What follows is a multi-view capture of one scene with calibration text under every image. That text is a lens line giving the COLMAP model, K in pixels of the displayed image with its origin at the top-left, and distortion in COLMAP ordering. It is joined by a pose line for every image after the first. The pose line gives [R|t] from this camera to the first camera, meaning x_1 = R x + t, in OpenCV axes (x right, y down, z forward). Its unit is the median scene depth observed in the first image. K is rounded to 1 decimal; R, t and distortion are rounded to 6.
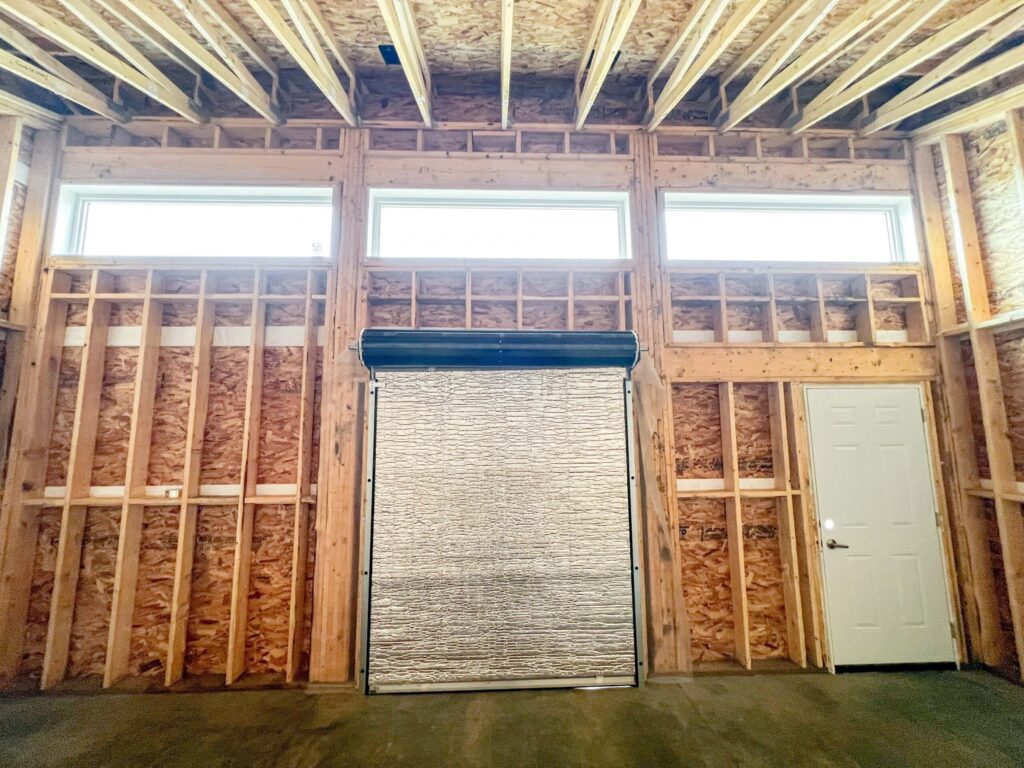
lens RADIAL K [[414.0, 0, 512.4], [0, 414.0, 385.1], [0, 0, 1]] dist [0.003497, -0.001354]
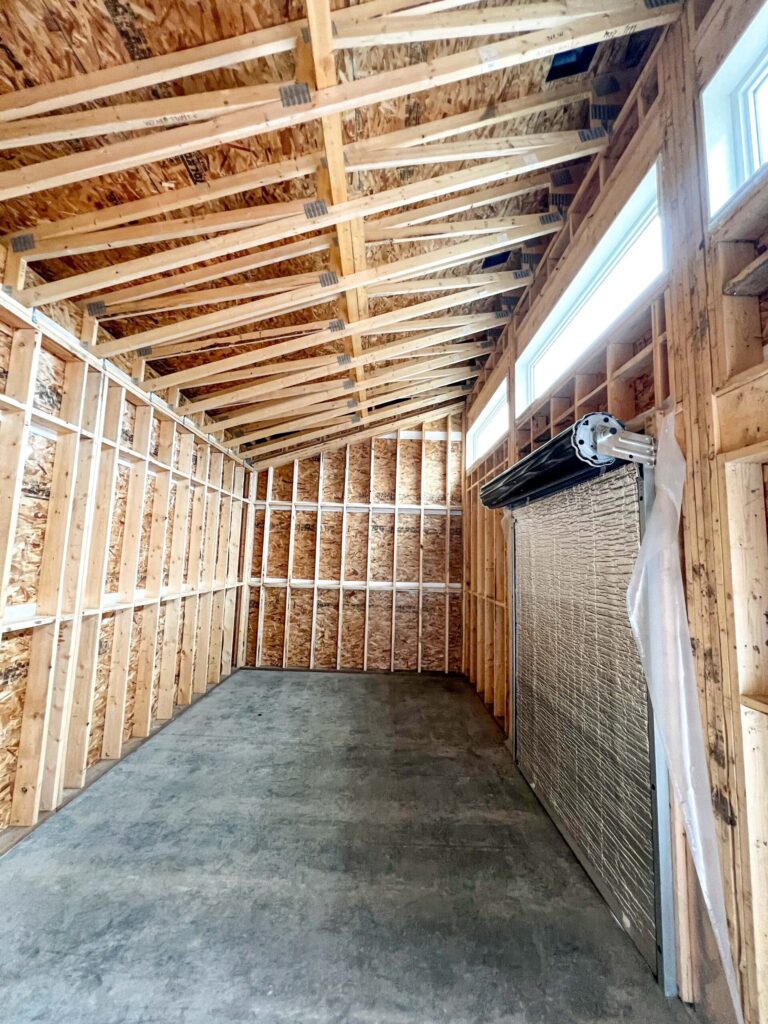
lens RADIAL K [[414.0, 0, 378.0], [0, 414.0, 510.7], [0, 0, 1]] dist [0.003497, -0.001354]
pose [[-0.047966, -0.106258, -0.993181, 0.867790], [0.098288, 0.988998, -0.110558, 0.061138], [0.994001, -0.102921, -0.036994, 0.593255]]
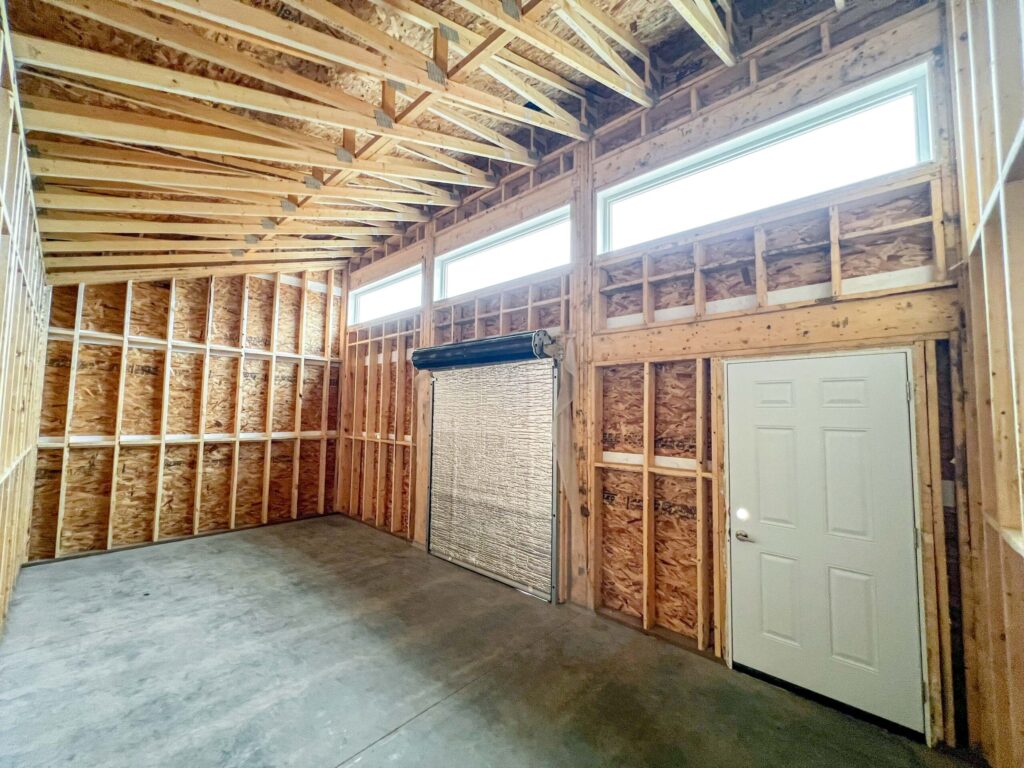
lens RADIAL K [[414.0, 0, 515.1], [0, 414.0, 385.9], [0, 0, 1]] dist [0.003497, -0.001354]
pose [[0.710781, -0.027939, -0.702859, 1.005588], [0.068242, 0.997236, 0.029370, -0.001972], [0.700096, -0.068840, 0.710723, 0.034222]]
